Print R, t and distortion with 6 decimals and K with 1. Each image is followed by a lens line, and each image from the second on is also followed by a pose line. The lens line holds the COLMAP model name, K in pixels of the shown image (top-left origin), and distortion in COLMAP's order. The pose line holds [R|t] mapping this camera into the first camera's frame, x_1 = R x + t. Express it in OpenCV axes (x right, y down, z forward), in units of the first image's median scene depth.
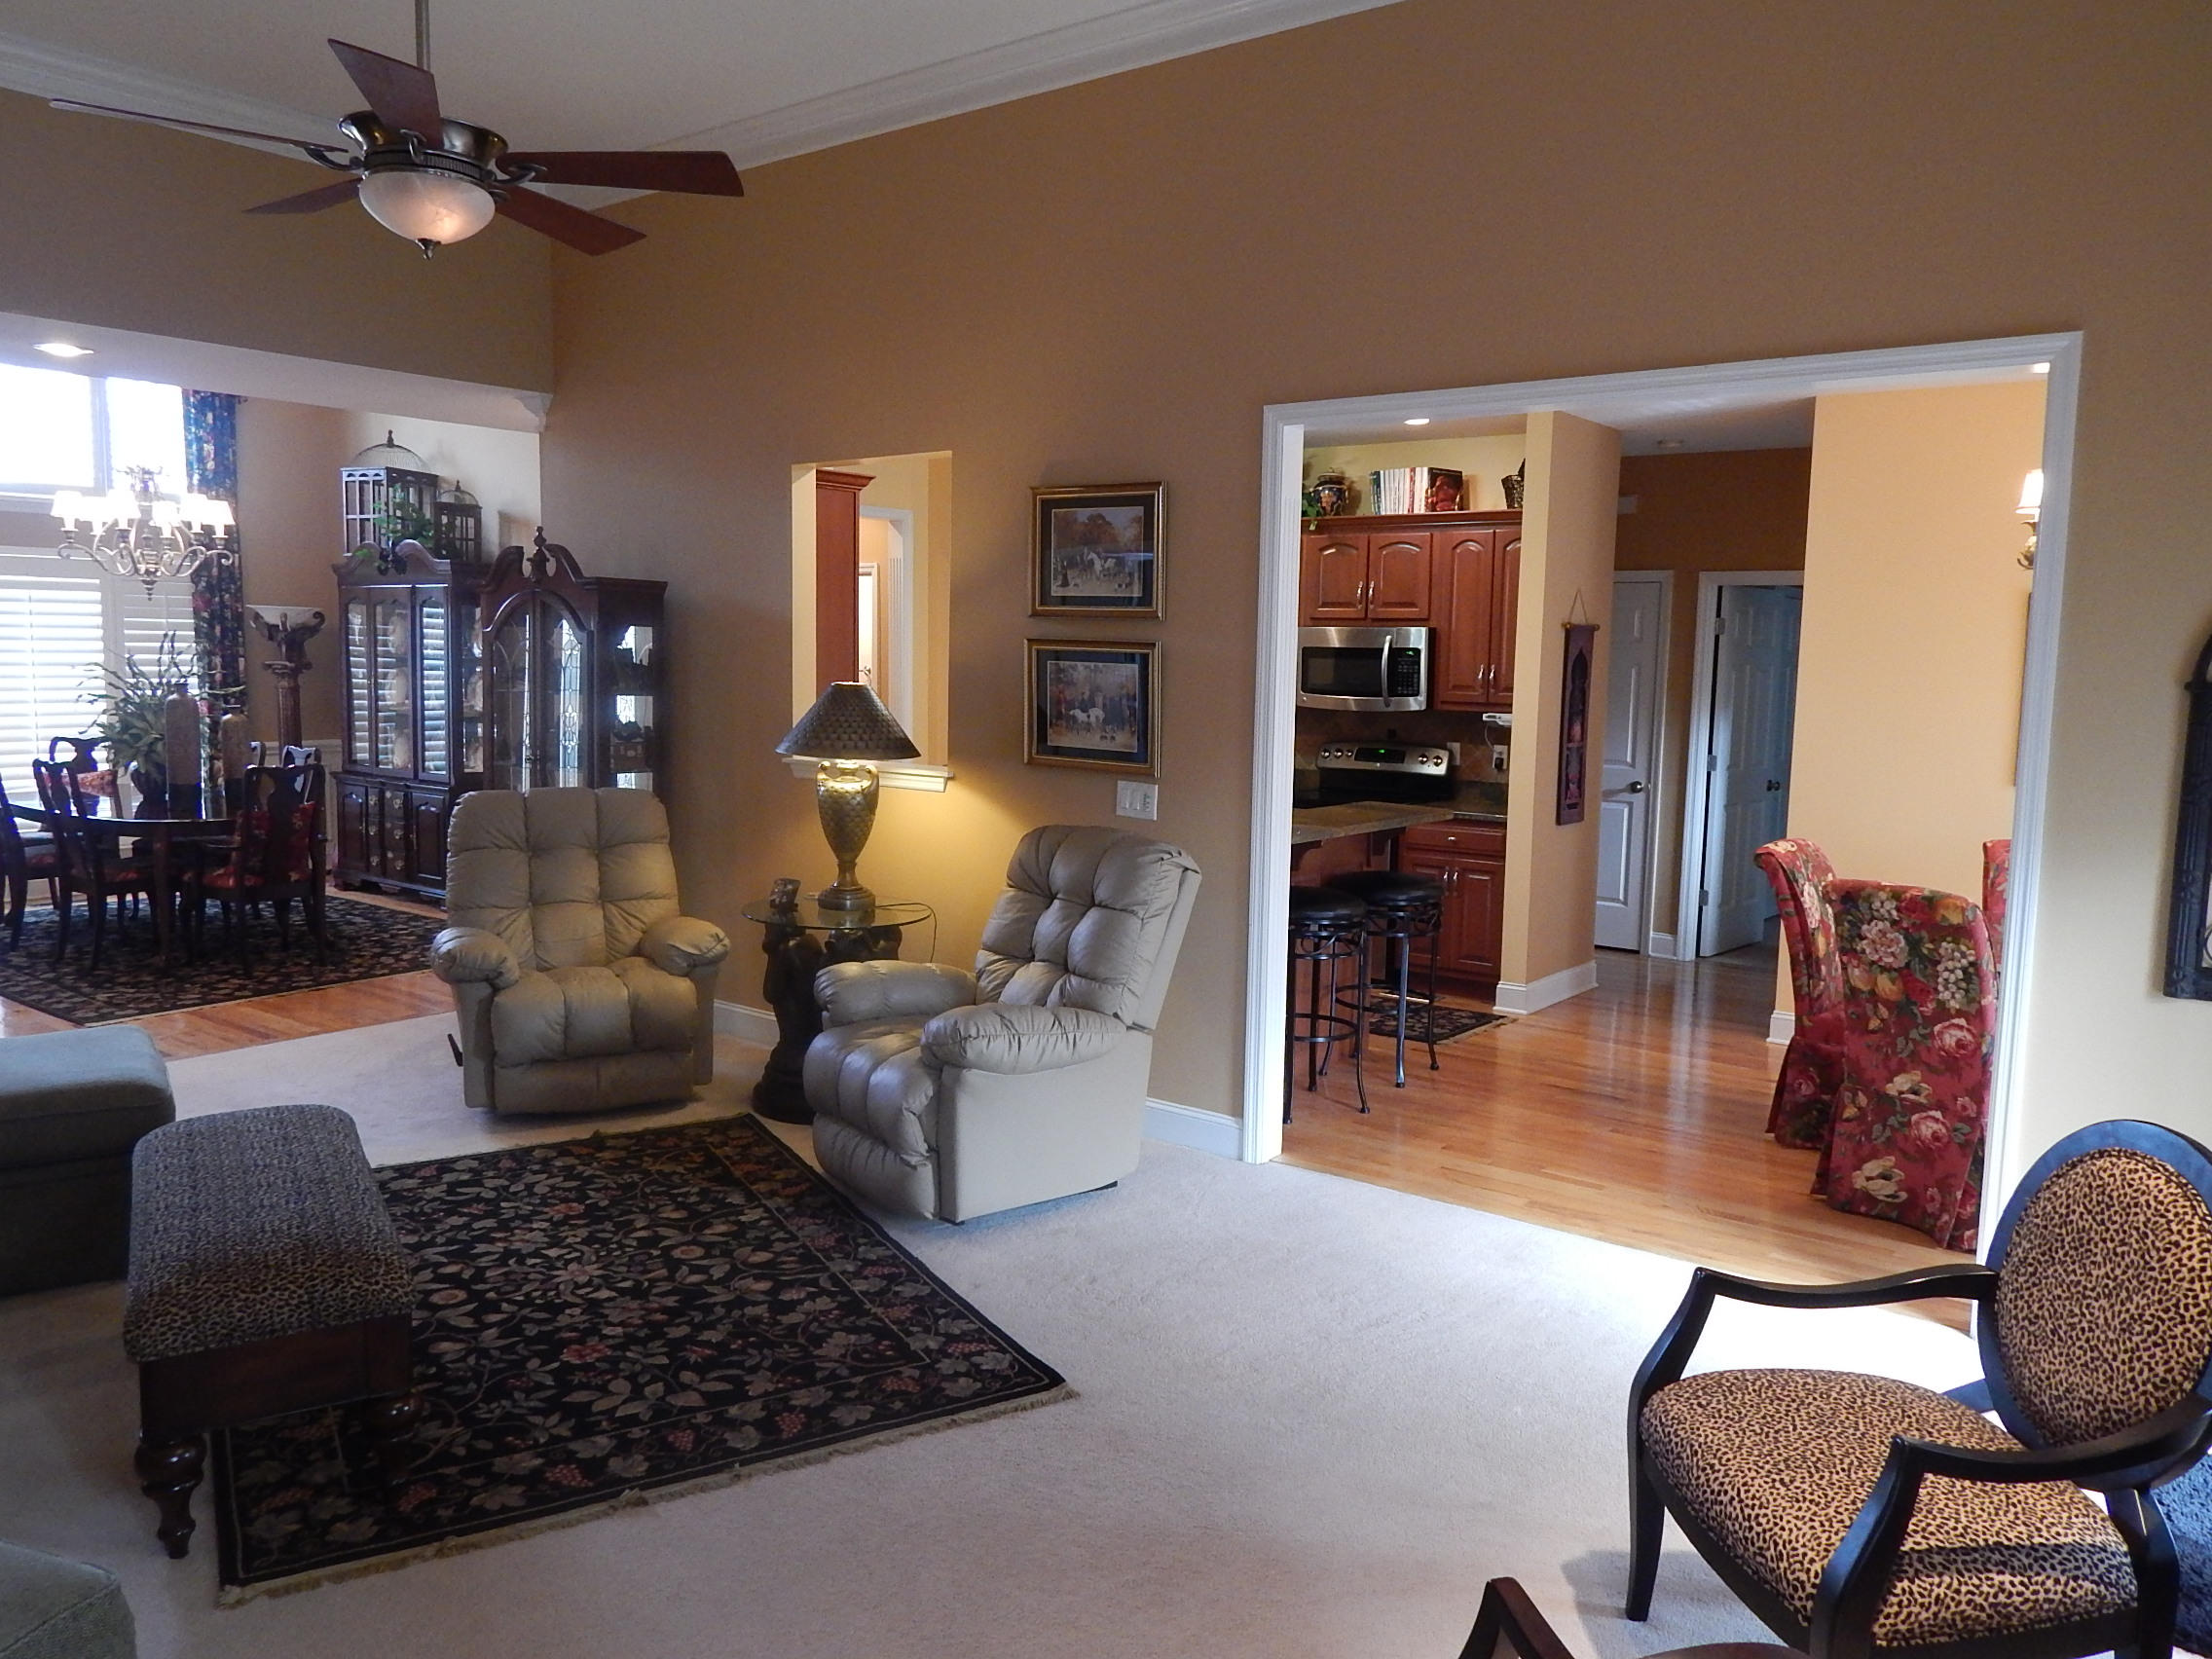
lens RADIAL K [[1620.1, 0, 1139.1], [0, 1620.1, 809.4], [0, 0, 1]] dist [-0.006907, -0.001716]
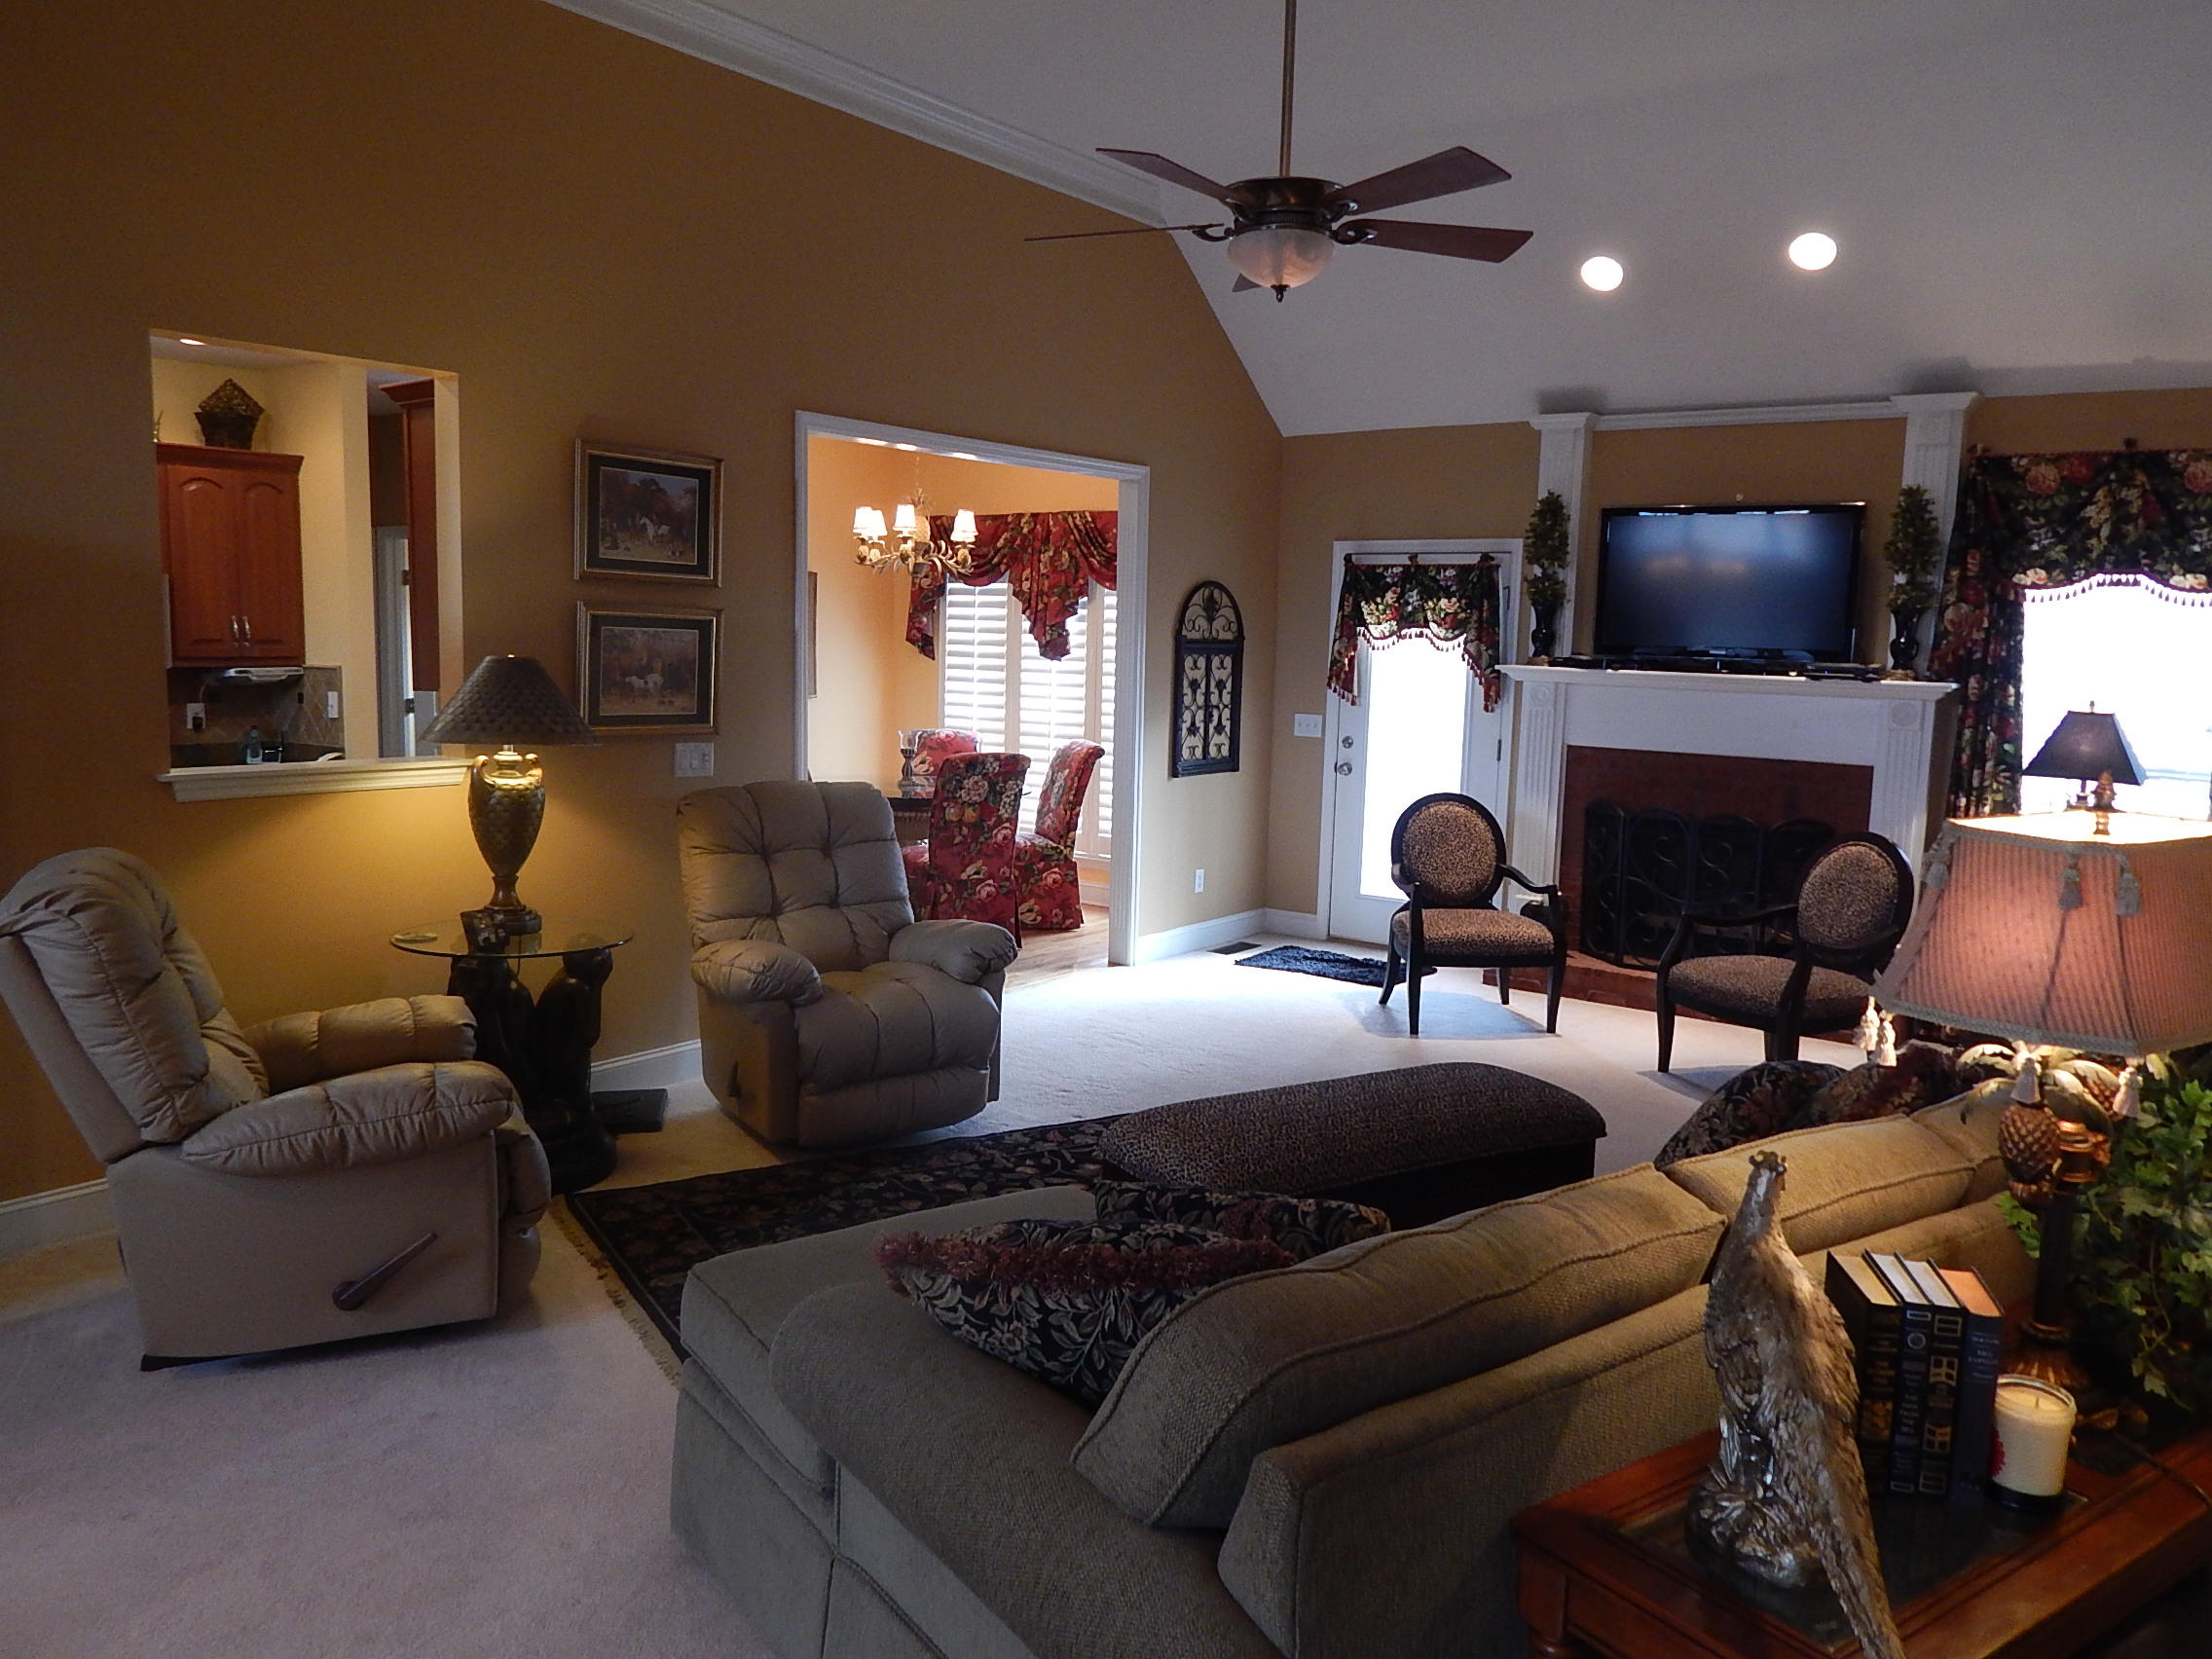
lens RADIAL K [[1620.1, 0, 1099.6], [0, 1620.1, 818.7], [0, 0, 1]] dist [-0.006907, -0.001716]
pose [[-0.000503, -0.135100, 0.990832, -1.214741], [0.071469, 0.988293, 0.134790, -0.104947], [-0.997443, 0.070881, 0.009159, 0.849044]]
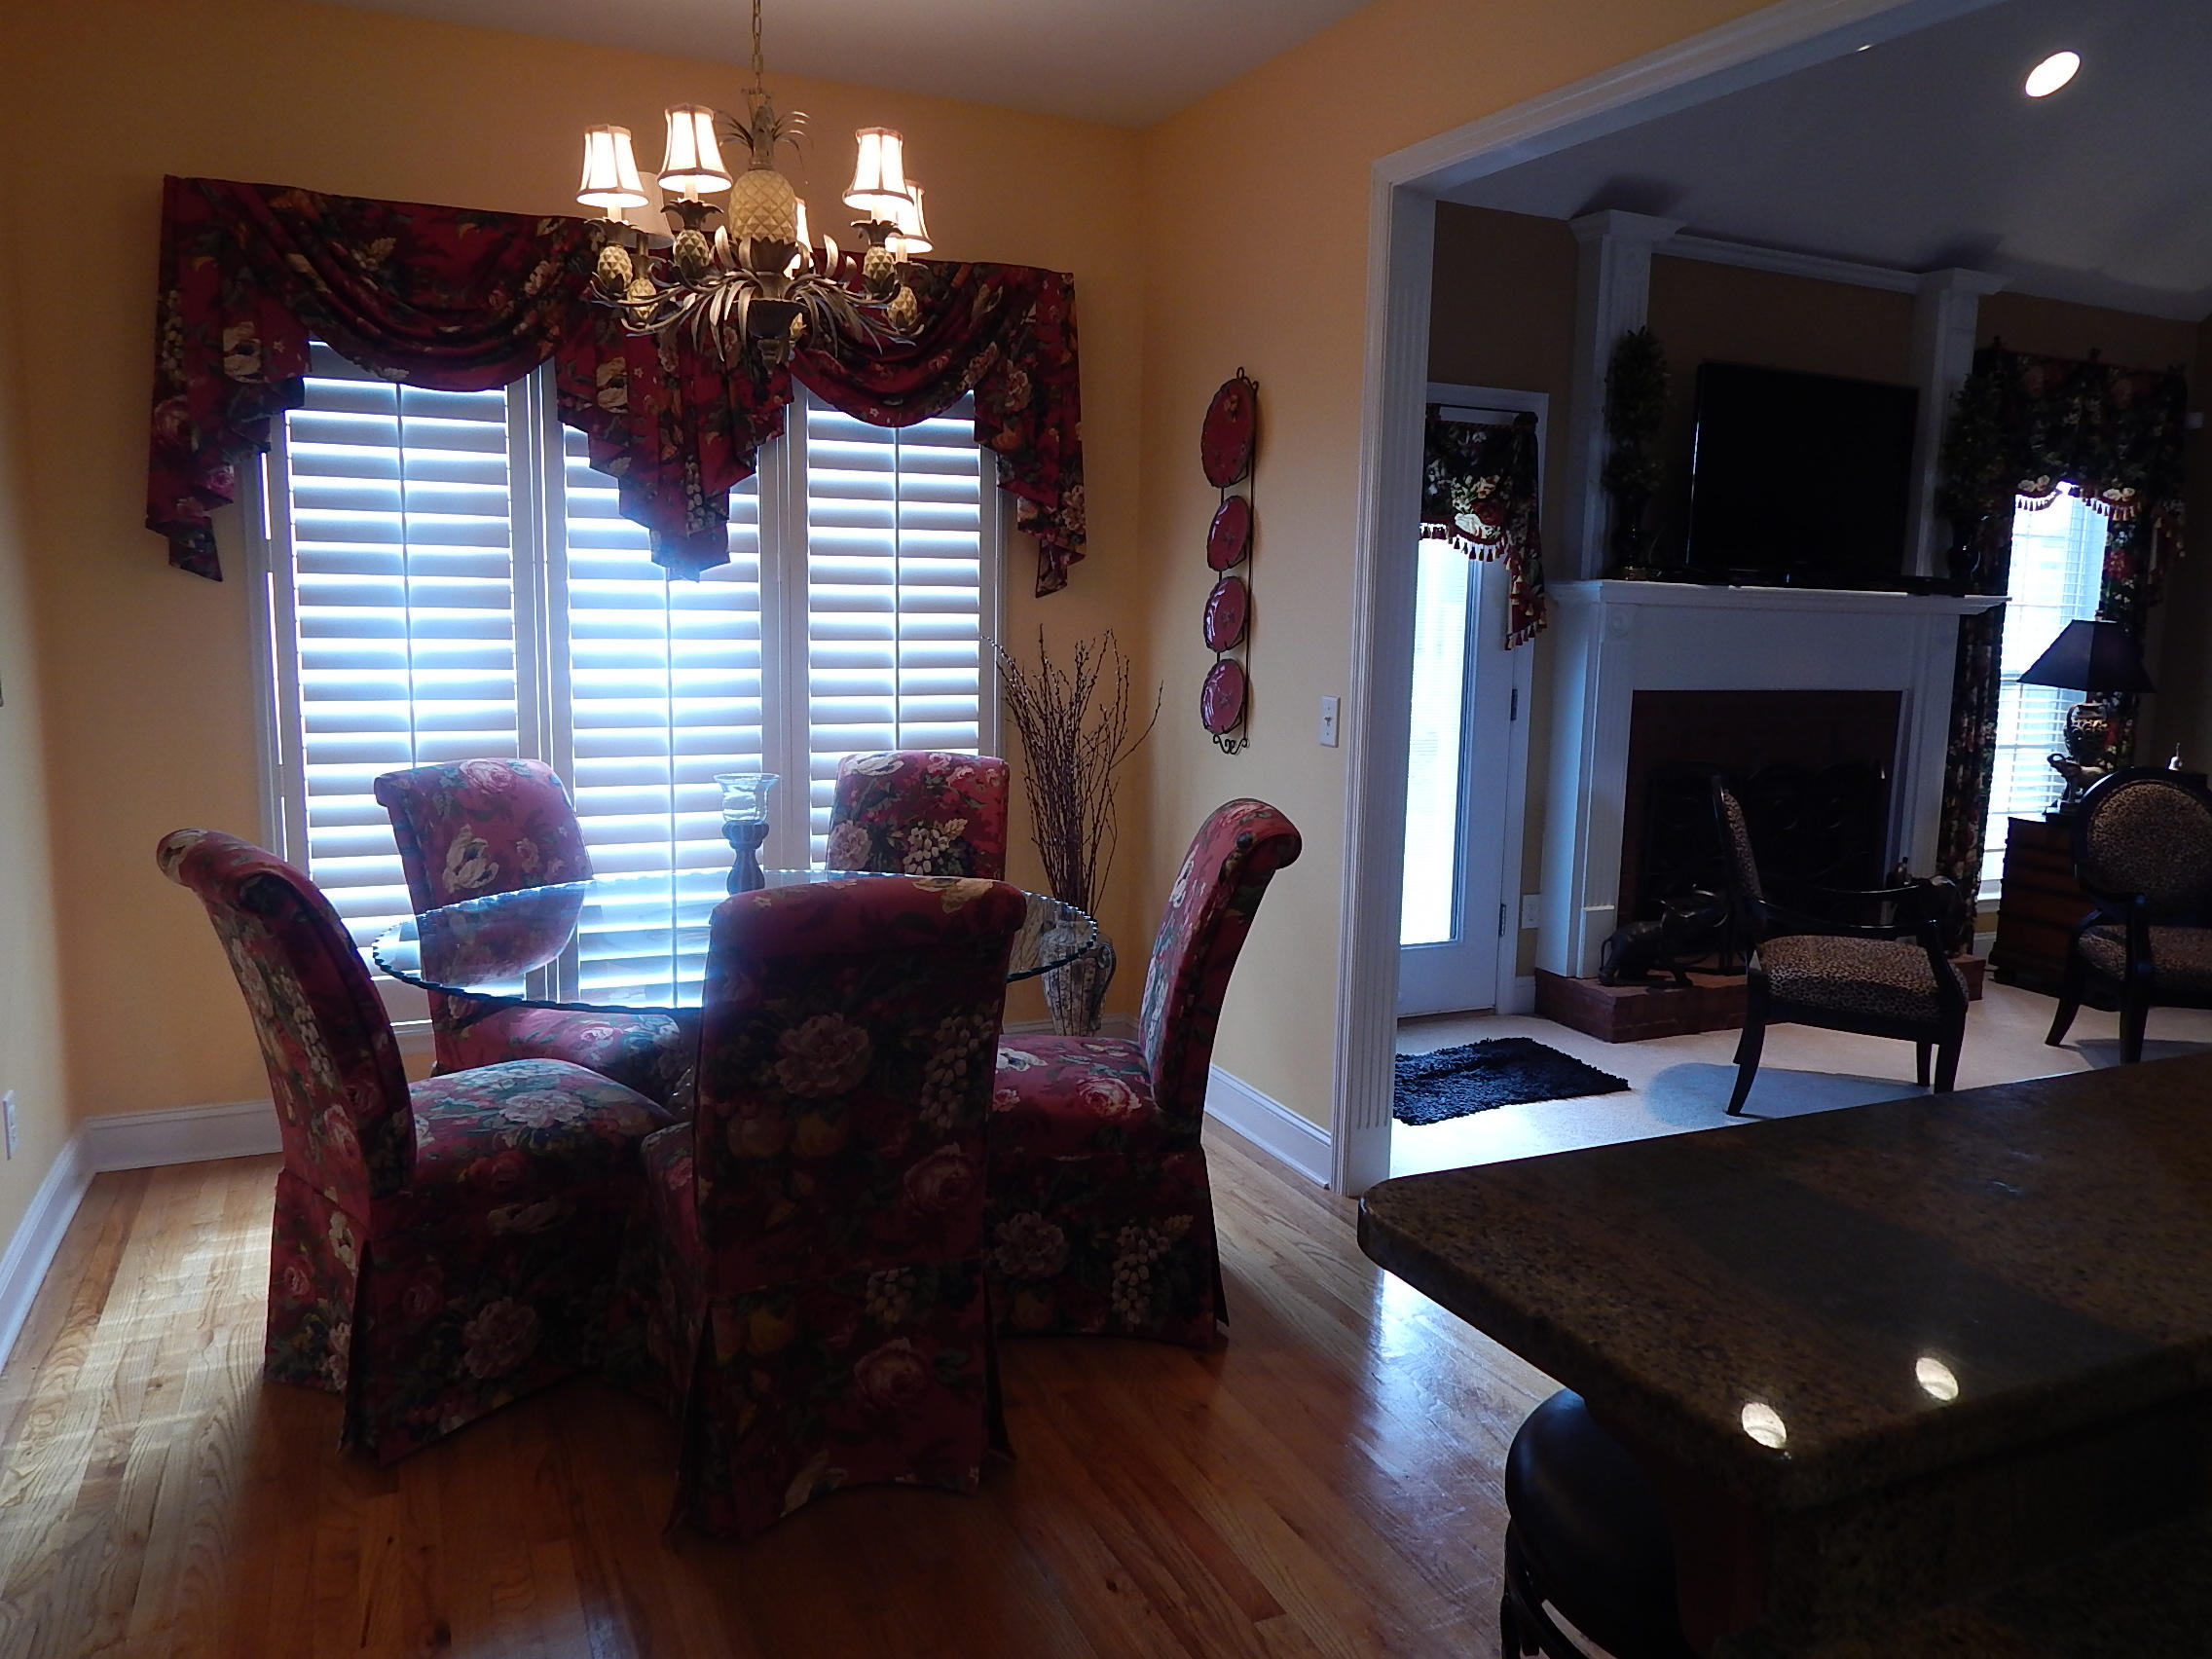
lens RADIAL K [[1620.1, 0, 1116.1], [0, 1620.1, 818.8], [0, 0, 1]] dist [-0.006907, -0.001716]
pose [[-0.884262, -0.105909, 0.454823, 0.199346], [0.003055, 0.972611, 0.232419, -0.108989], [-0.466981, 0.206909, -0.859719, 1.595697]]
